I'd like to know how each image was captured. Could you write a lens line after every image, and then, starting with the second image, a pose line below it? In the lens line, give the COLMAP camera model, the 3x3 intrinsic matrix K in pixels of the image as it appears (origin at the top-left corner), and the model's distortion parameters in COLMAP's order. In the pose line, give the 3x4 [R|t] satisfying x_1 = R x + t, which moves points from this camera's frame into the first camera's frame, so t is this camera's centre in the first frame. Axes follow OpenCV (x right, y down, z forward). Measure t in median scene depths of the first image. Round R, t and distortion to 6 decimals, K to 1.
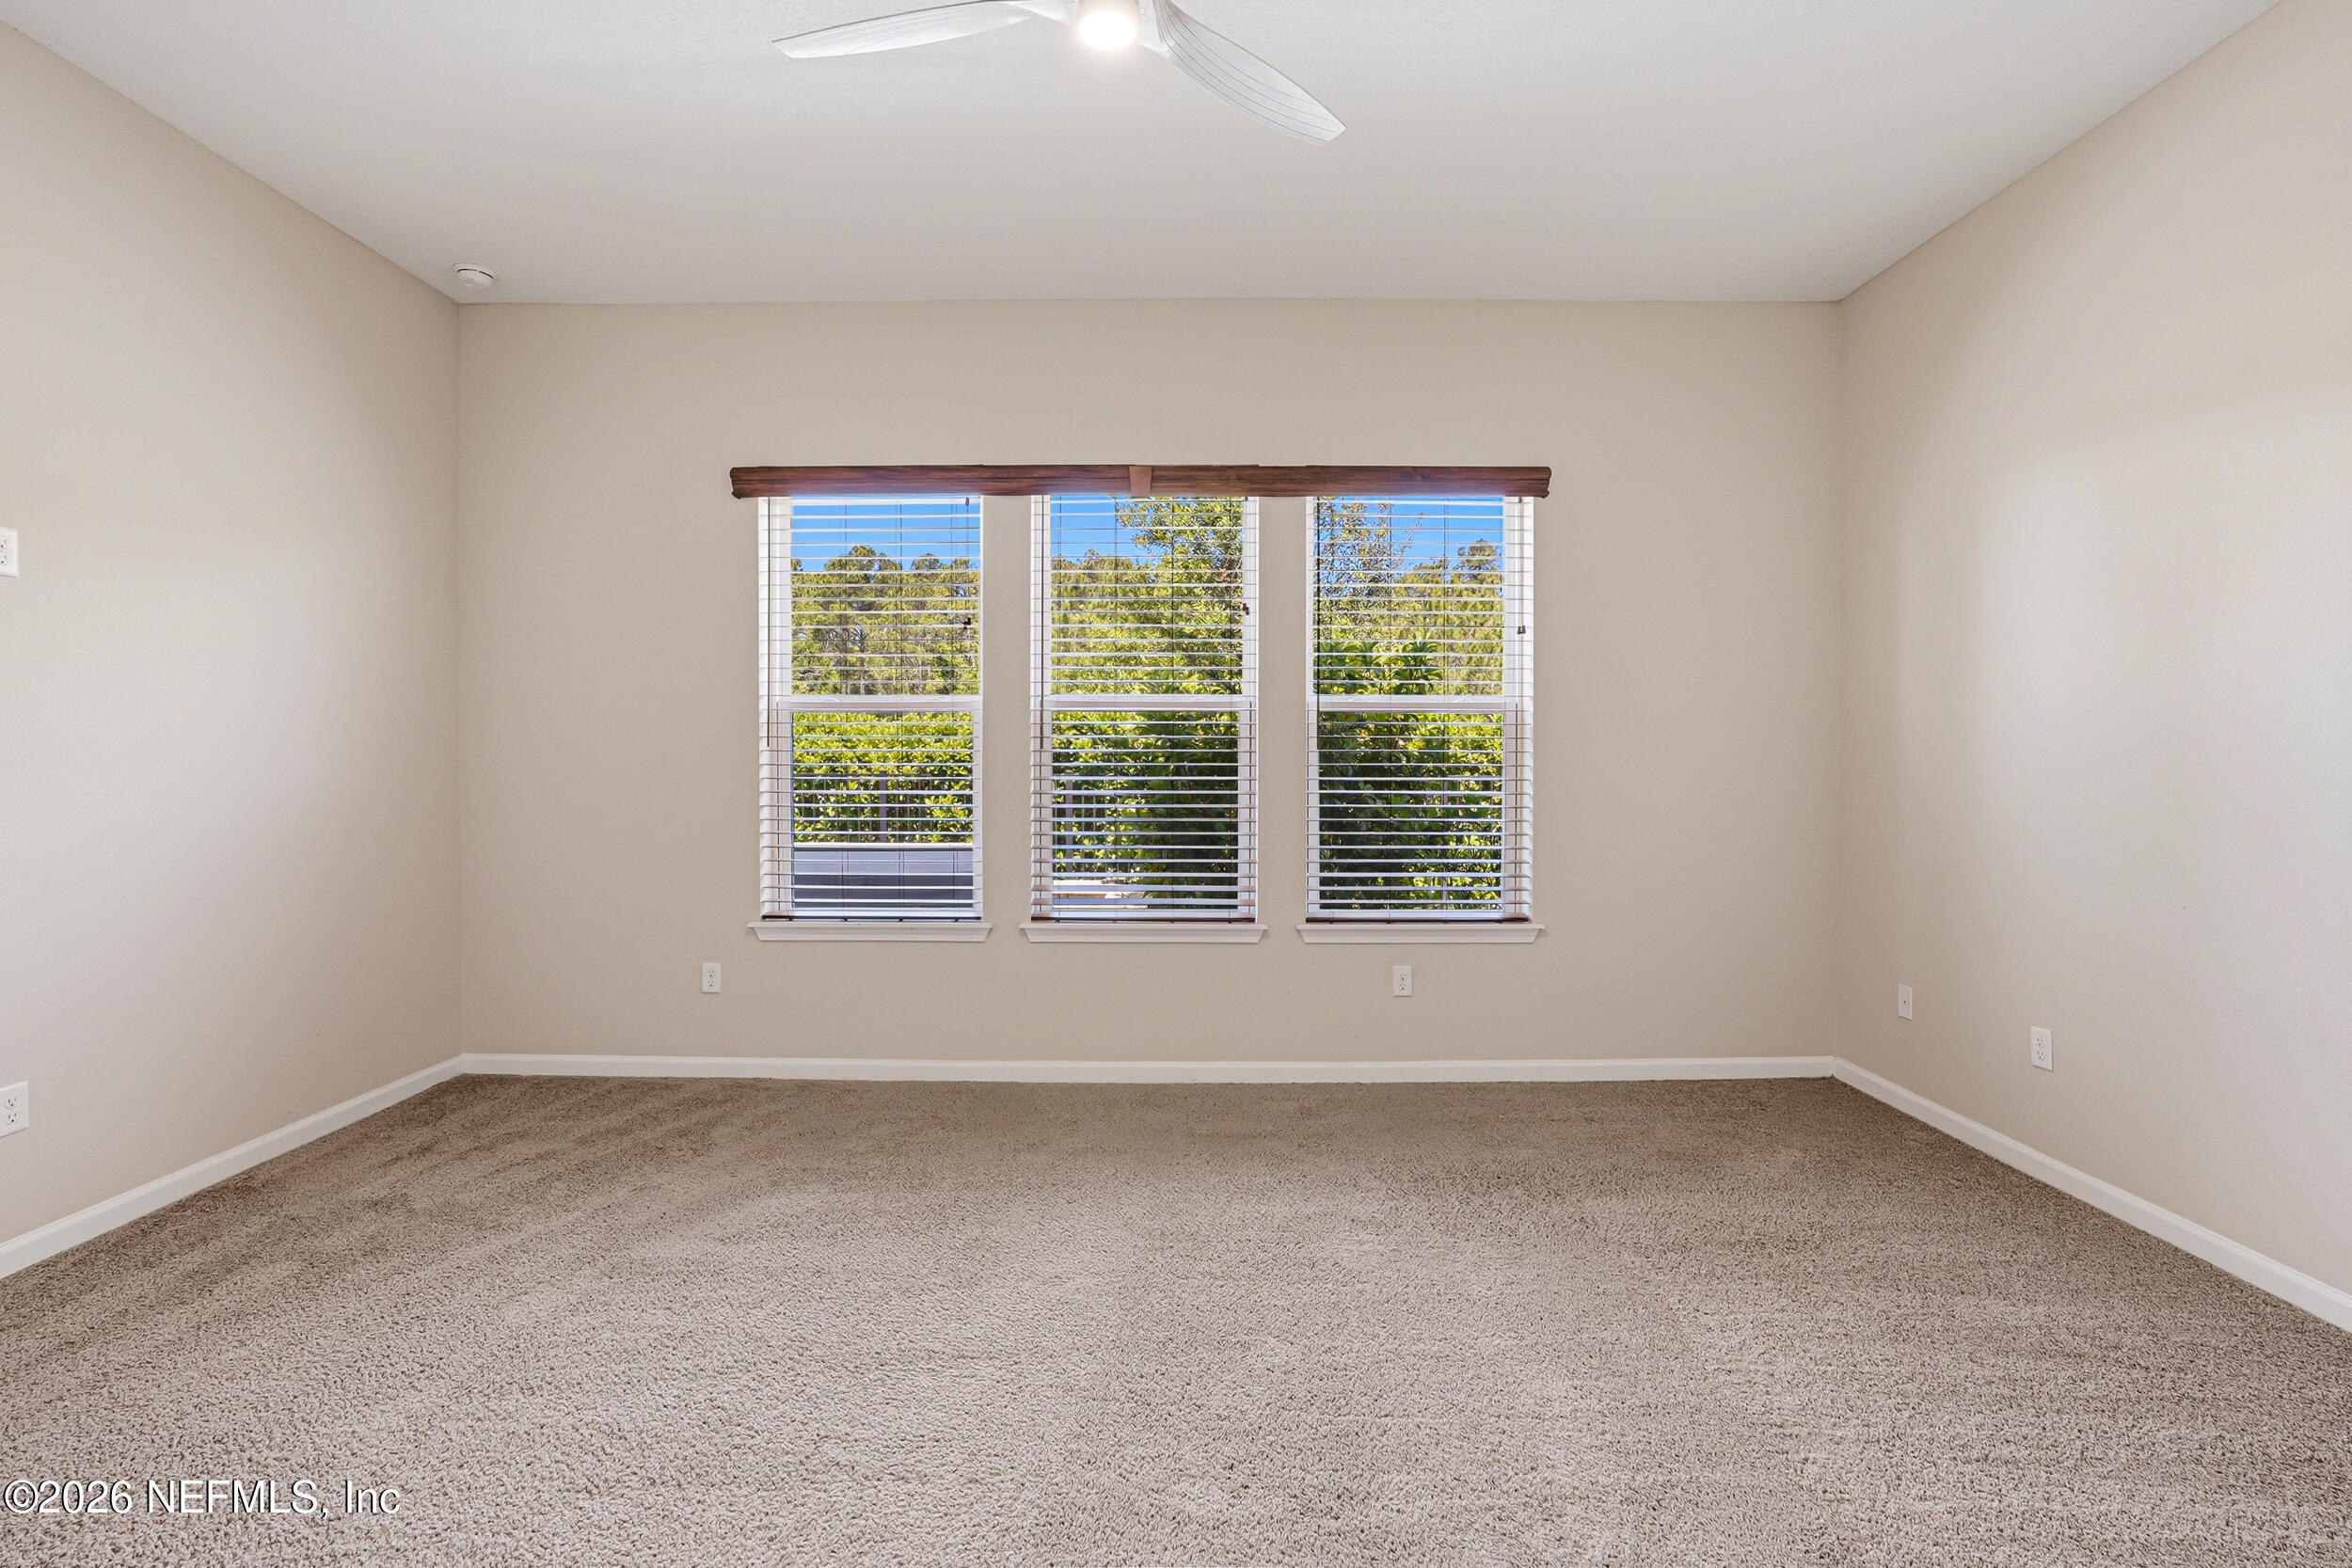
lens RADIAL K [[1075.2, 0, 1176.0], [0, 1075.2, 784.0], [0, 0, 1]] dist [-0.026912, 0.000034]
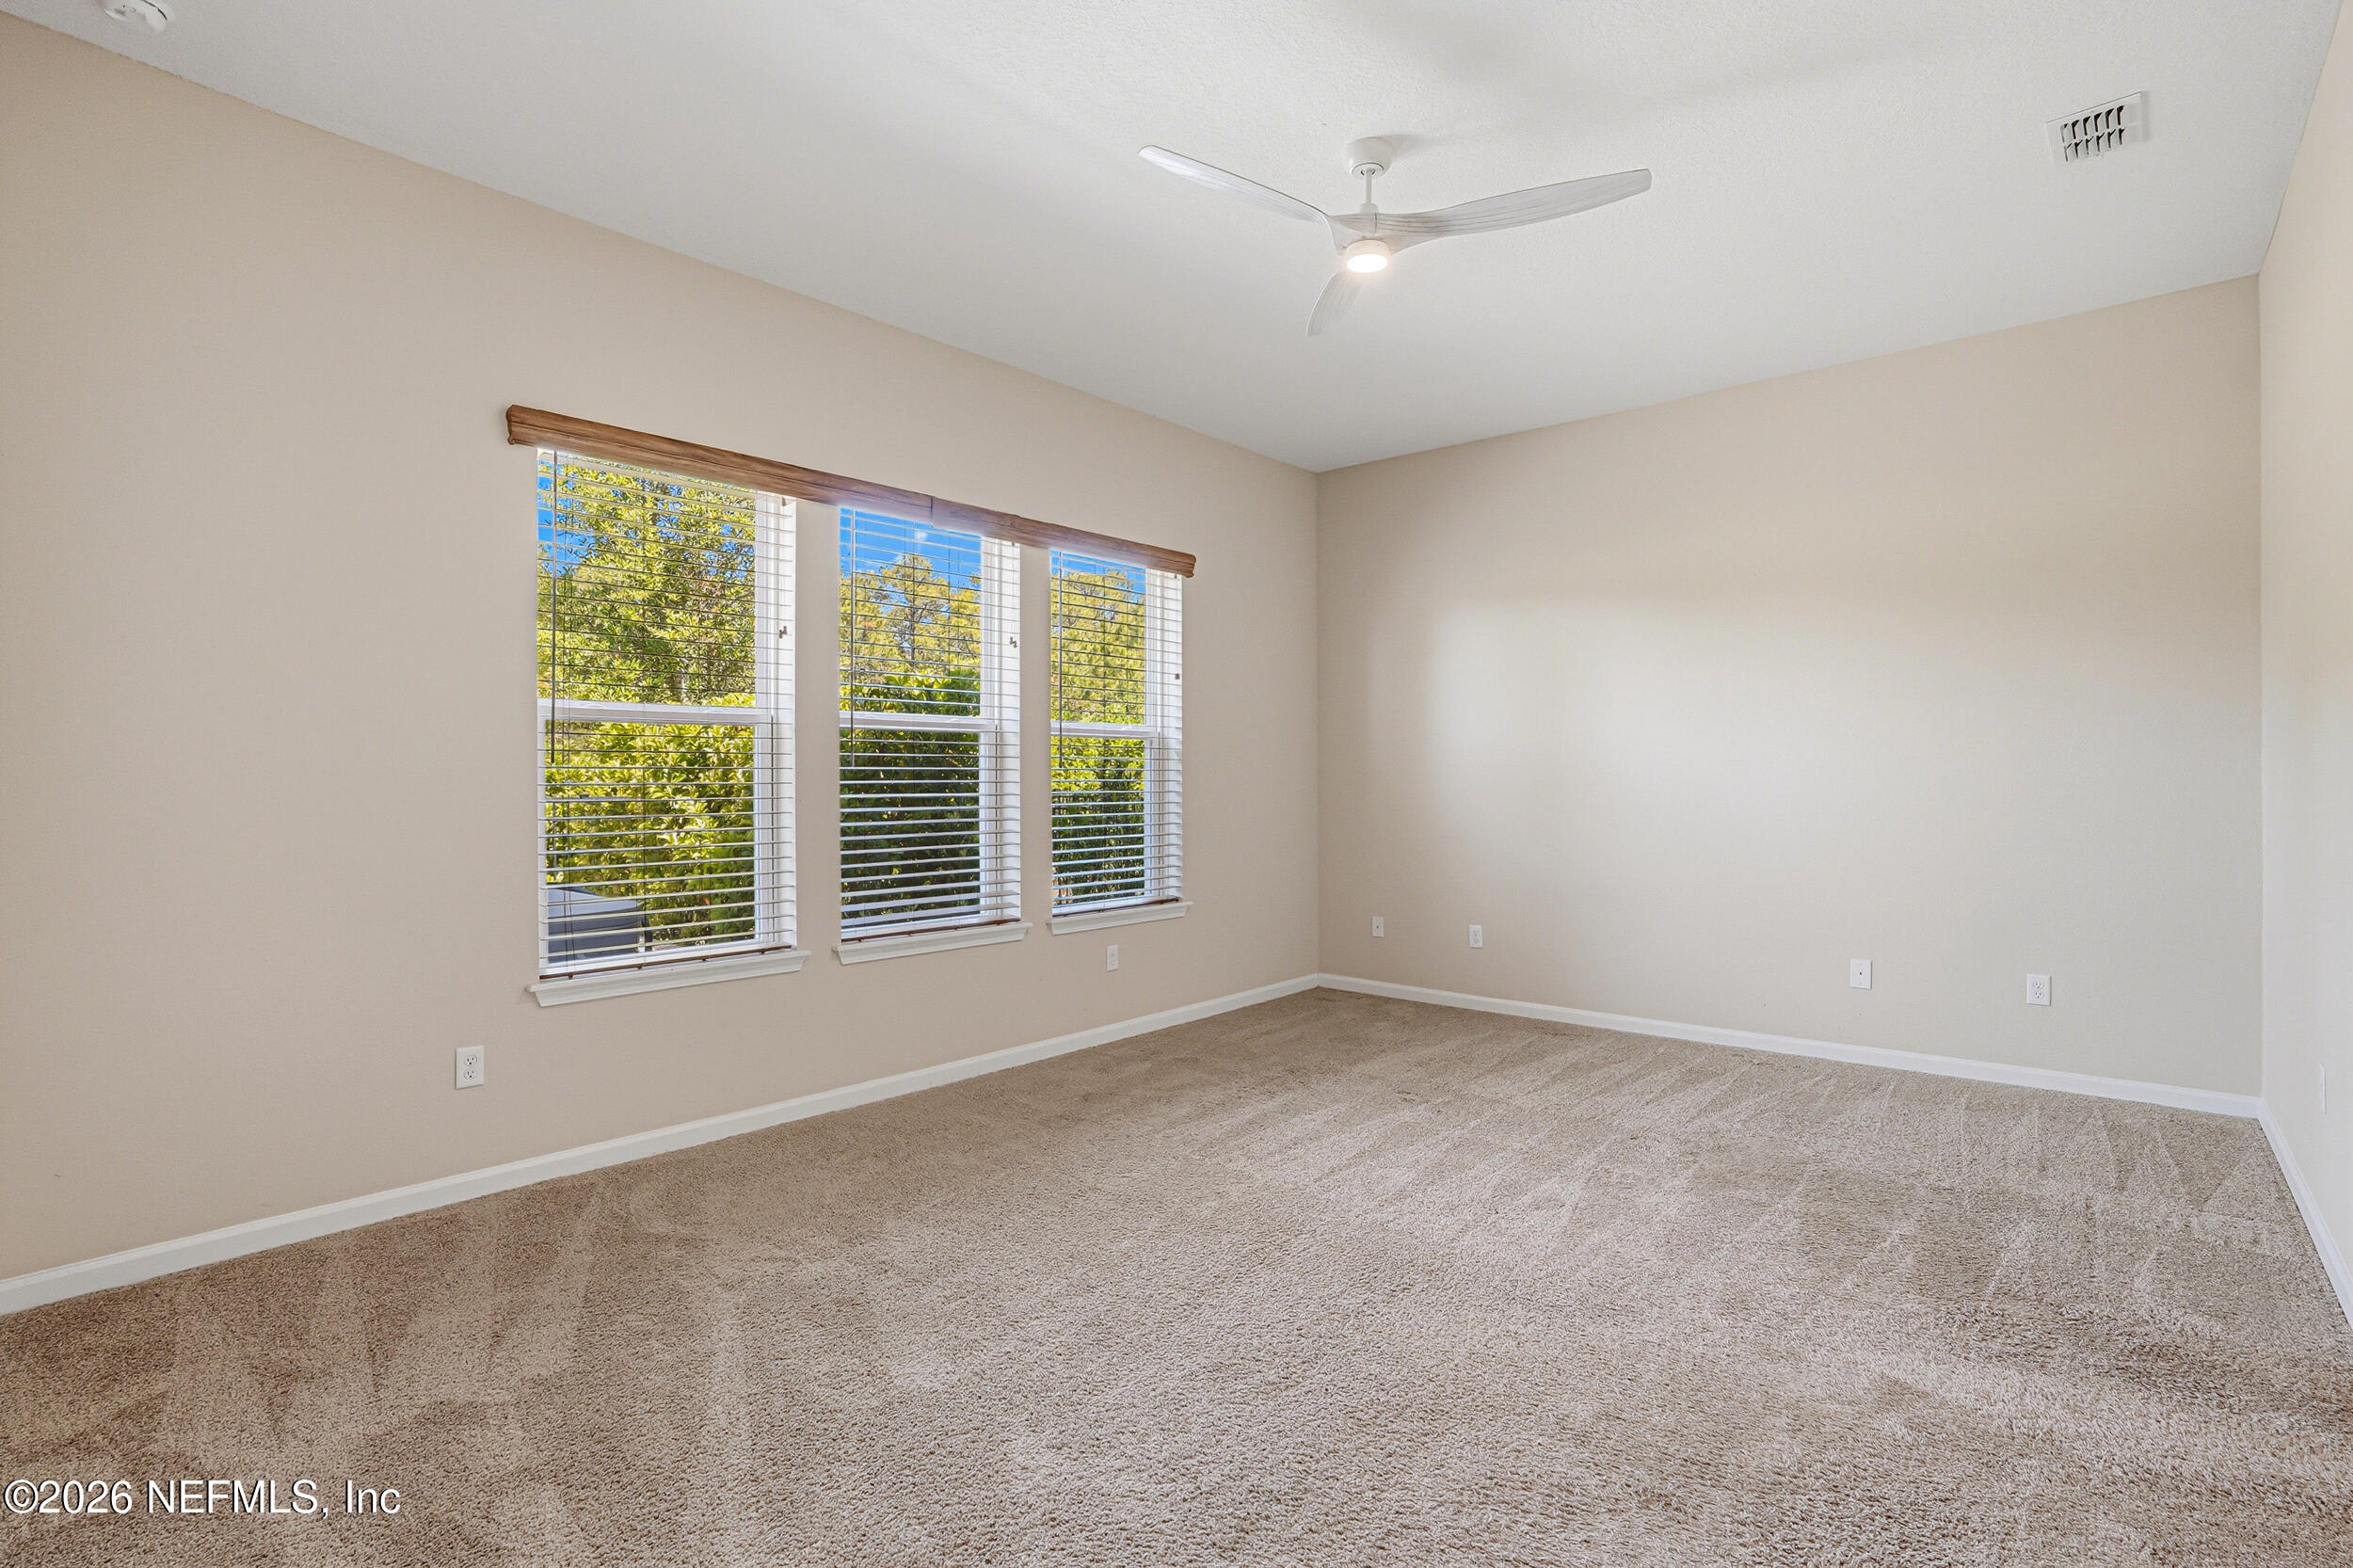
lens RADIAL K [[1121.1, 0, 1176.5], [0, 1121.1, 784.0], [0, 0, 1]] dist [-0.028973, 0.000755]
pose [[0.655599, -0.008307, 0.755064, -0.707814], [0.016639, 0.999856, -0.003447, -0.008254], [-0.754926, 0.014823, 0.655642, 0.108097]]
